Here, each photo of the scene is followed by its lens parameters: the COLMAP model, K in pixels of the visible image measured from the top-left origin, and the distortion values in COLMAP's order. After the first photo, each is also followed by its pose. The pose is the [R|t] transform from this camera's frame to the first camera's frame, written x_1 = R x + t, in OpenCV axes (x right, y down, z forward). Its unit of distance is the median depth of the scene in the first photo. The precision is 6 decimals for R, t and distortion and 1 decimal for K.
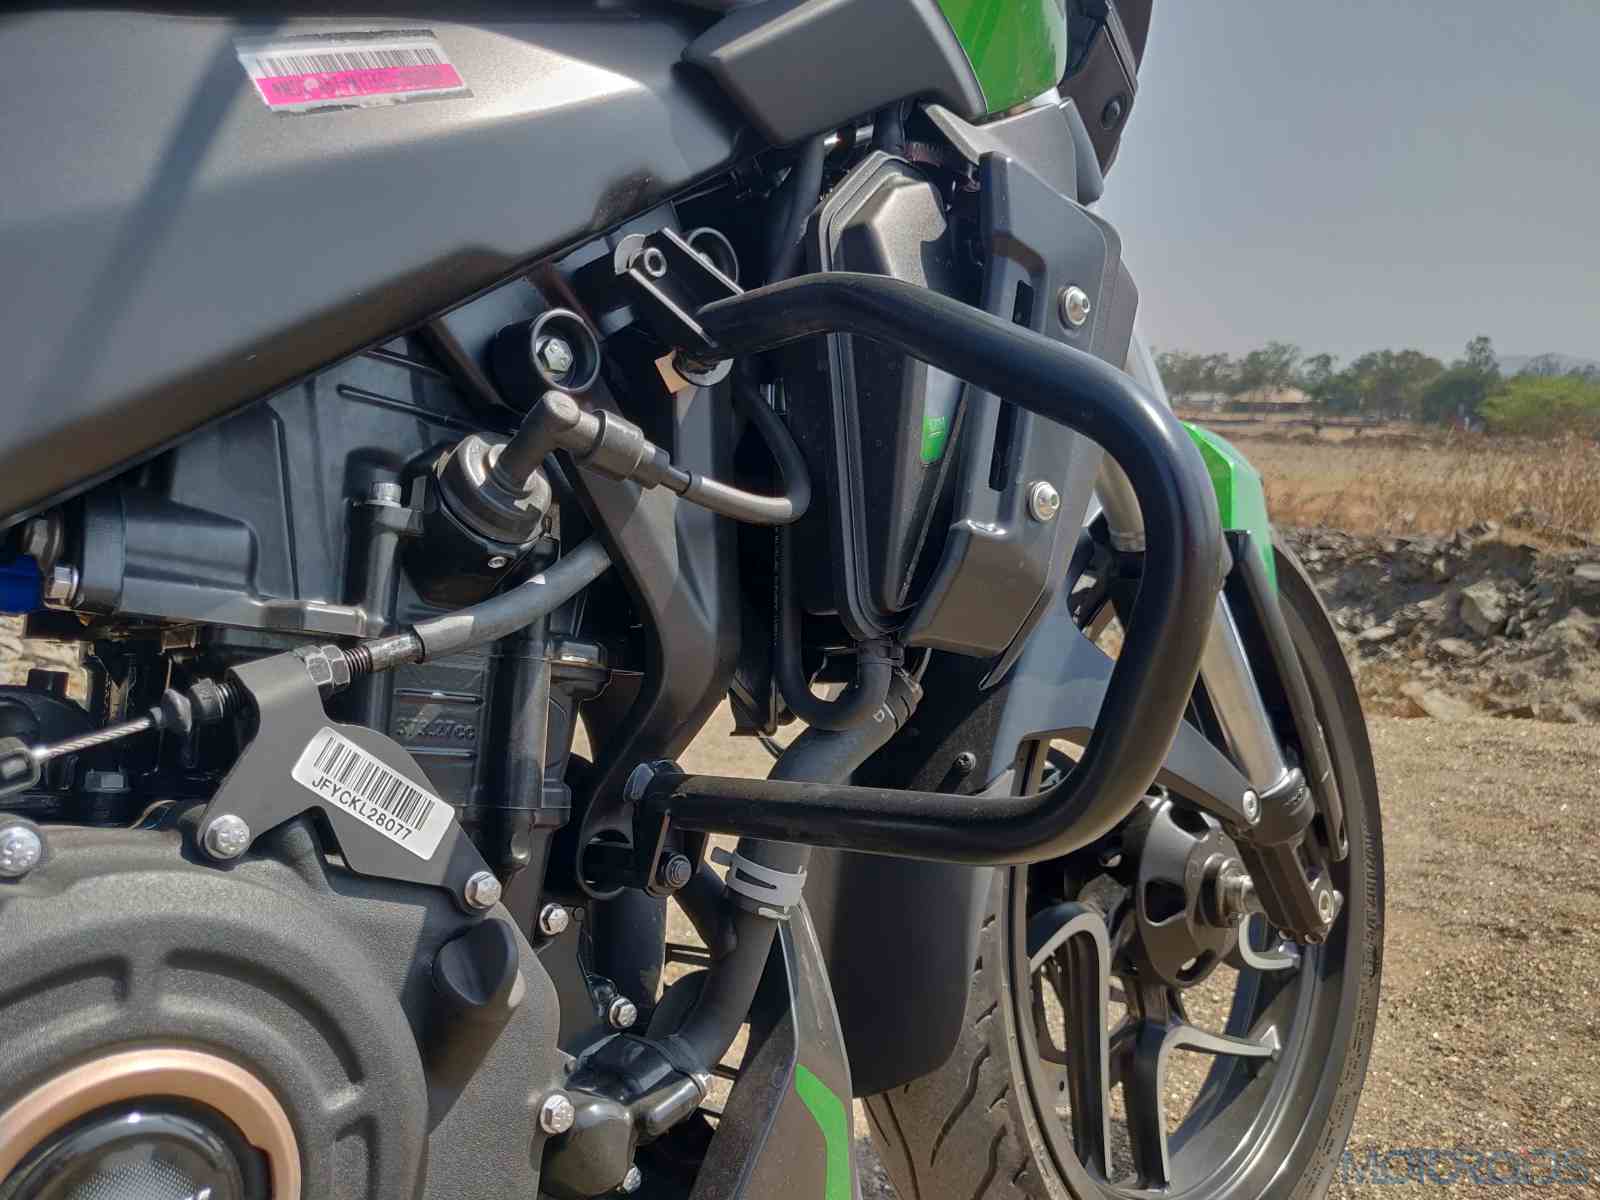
lens RADIAL K [[1265.6, 0, 807.9], [0, 1265.6, 608.0], [0, 0, 1]] dist [0.001714, 0.000295]
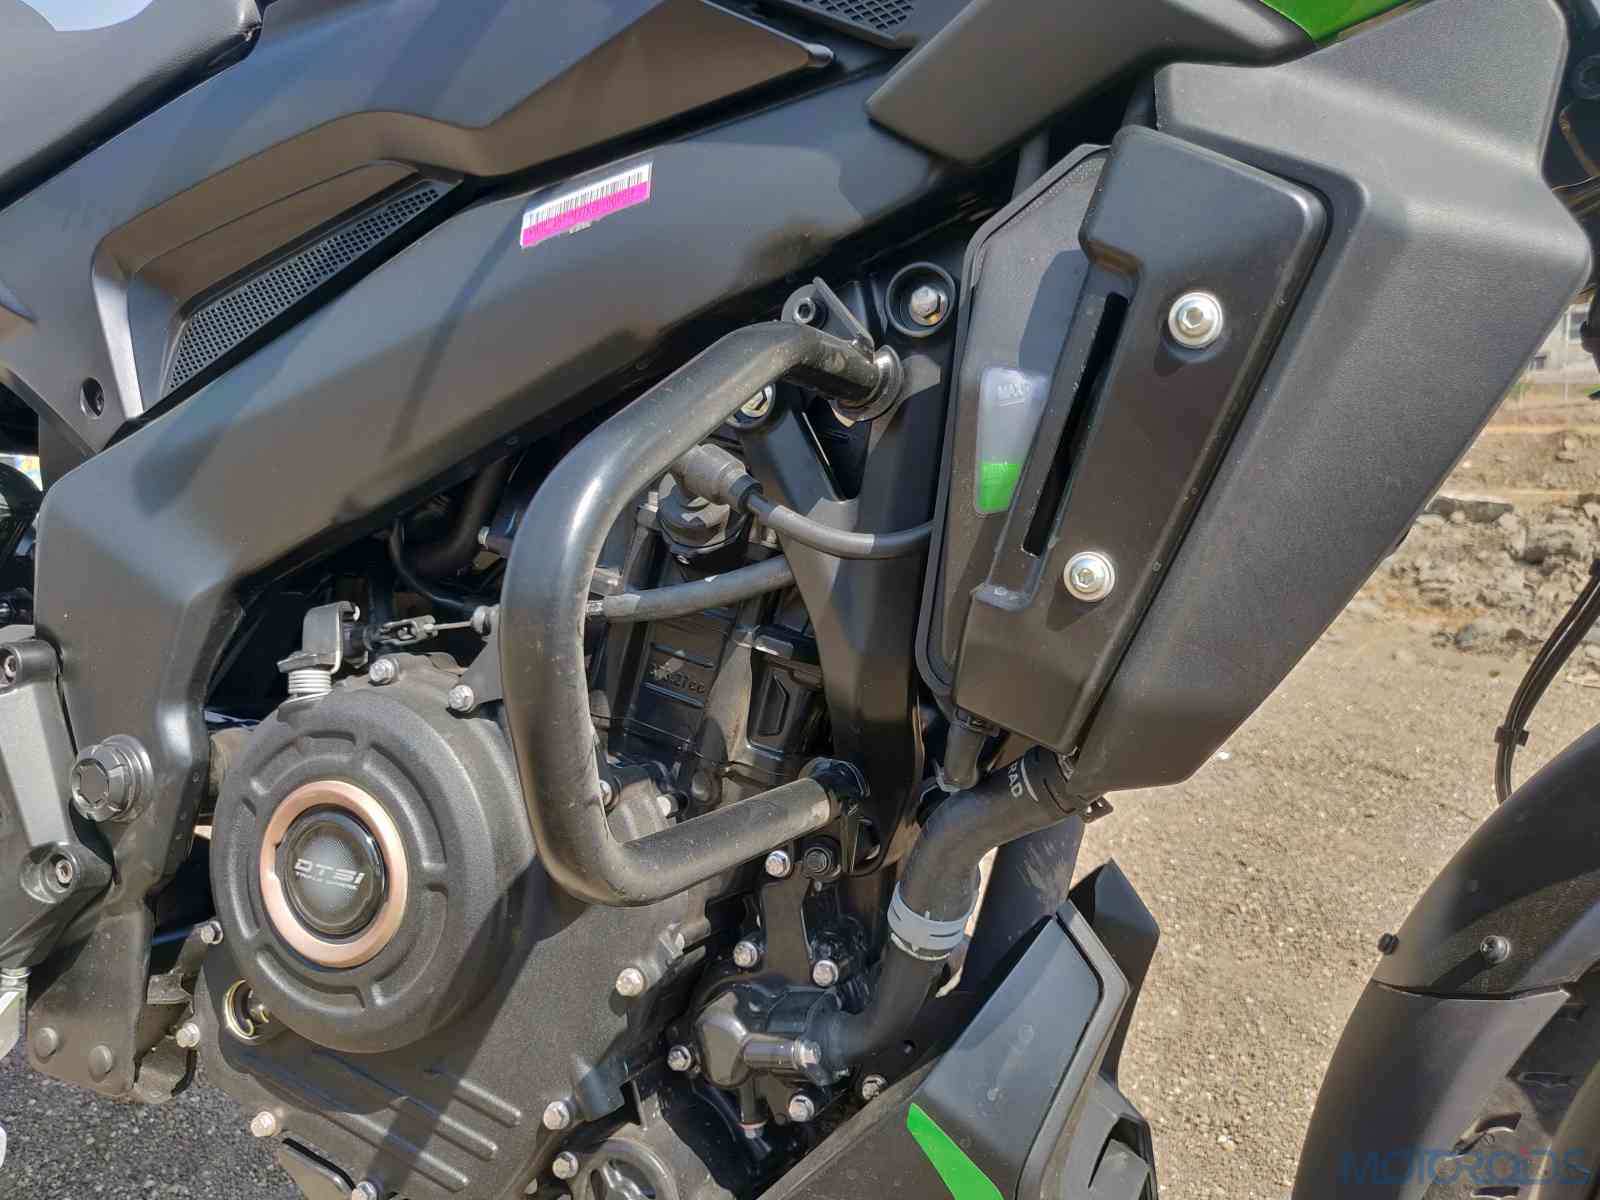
lens RADIAL K [[1265.6, 0, 807.9], [0, 1265.6, 608.0], [0, 0, 1]] dist [0.001714, 0.000295]
pose [[0.369975, 0.158916, -0.915349, 1.003101], [-0.131339, 0.984313, 0.117803, -0.158016], [0.919711, 0.076637, 0.385044, 0.632250]]
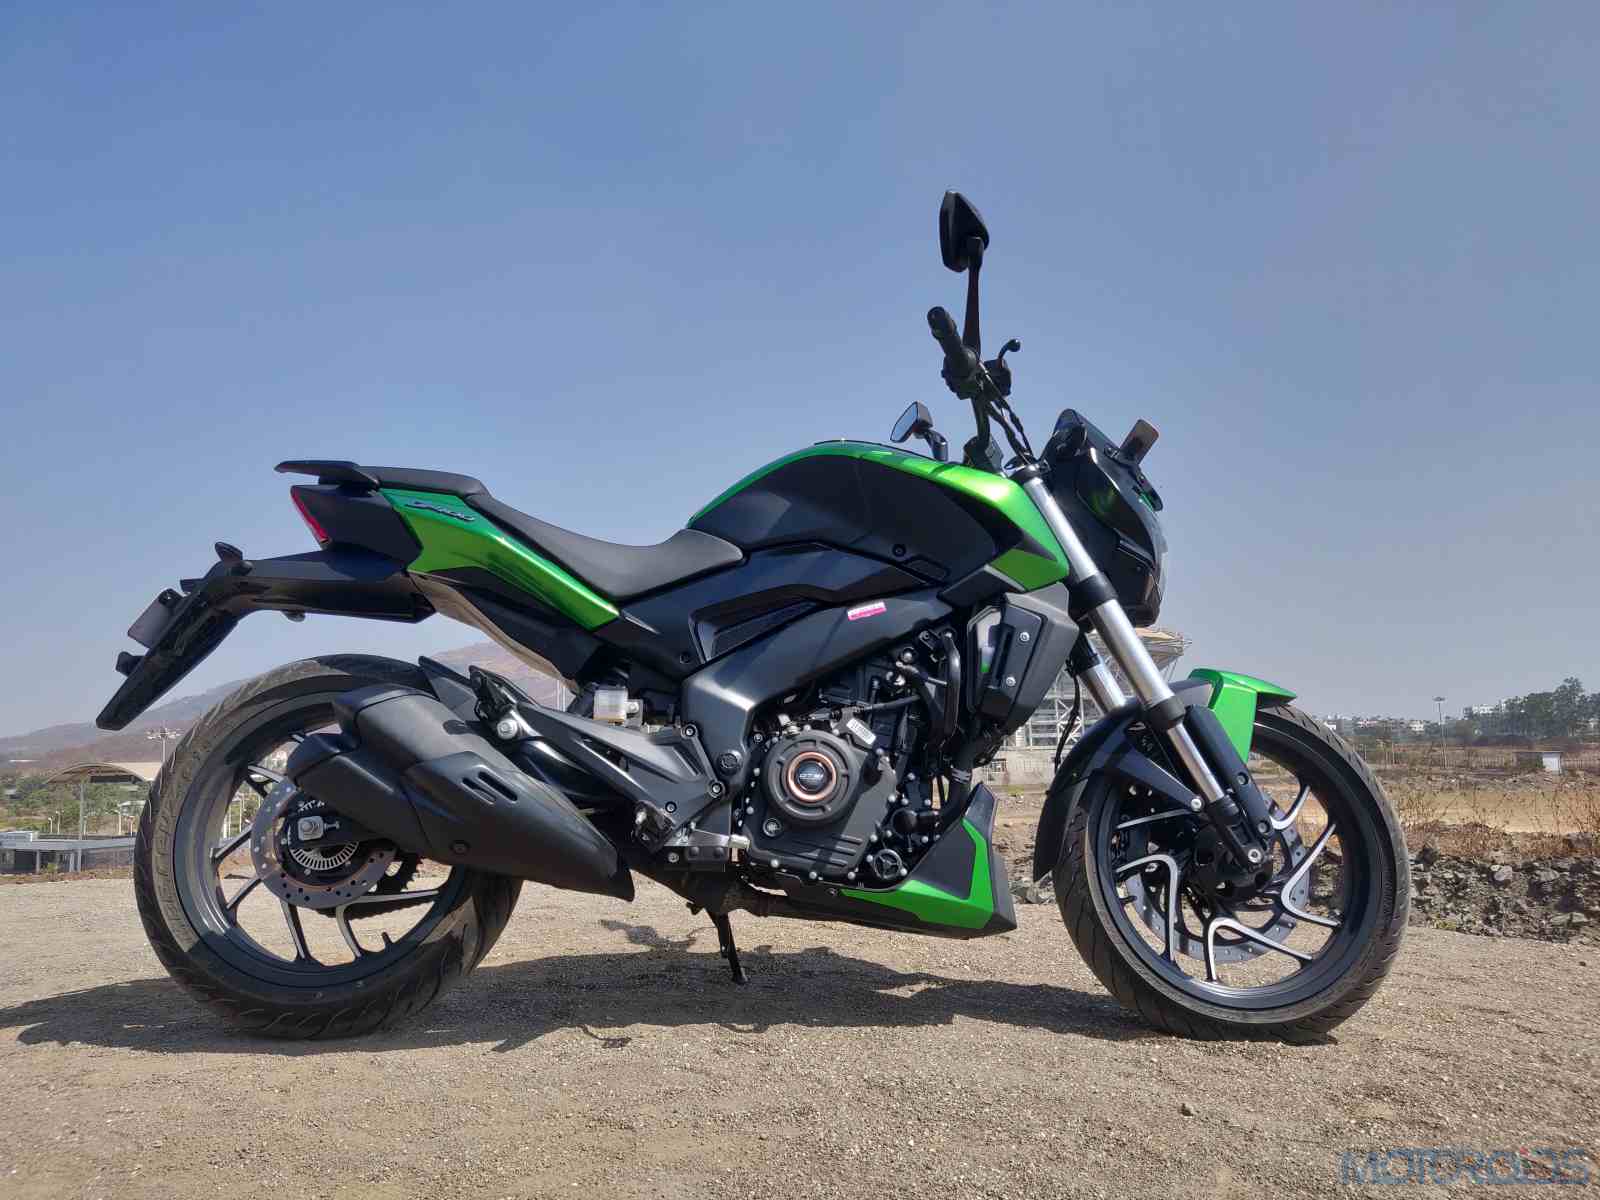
lens RADIAL K [[1265.6, 0, 807.9], [0, 1265.6, 608.0], [0, 0, 1]] dist [0.001714, 0.000295]
pose [[0.728090, -0.098291, -0.678398, 3.130260], [-0.089813, 0.967456, -0.236563, 0.897679], [0.679573, 0.233168, 0.695567, -3.004882]]
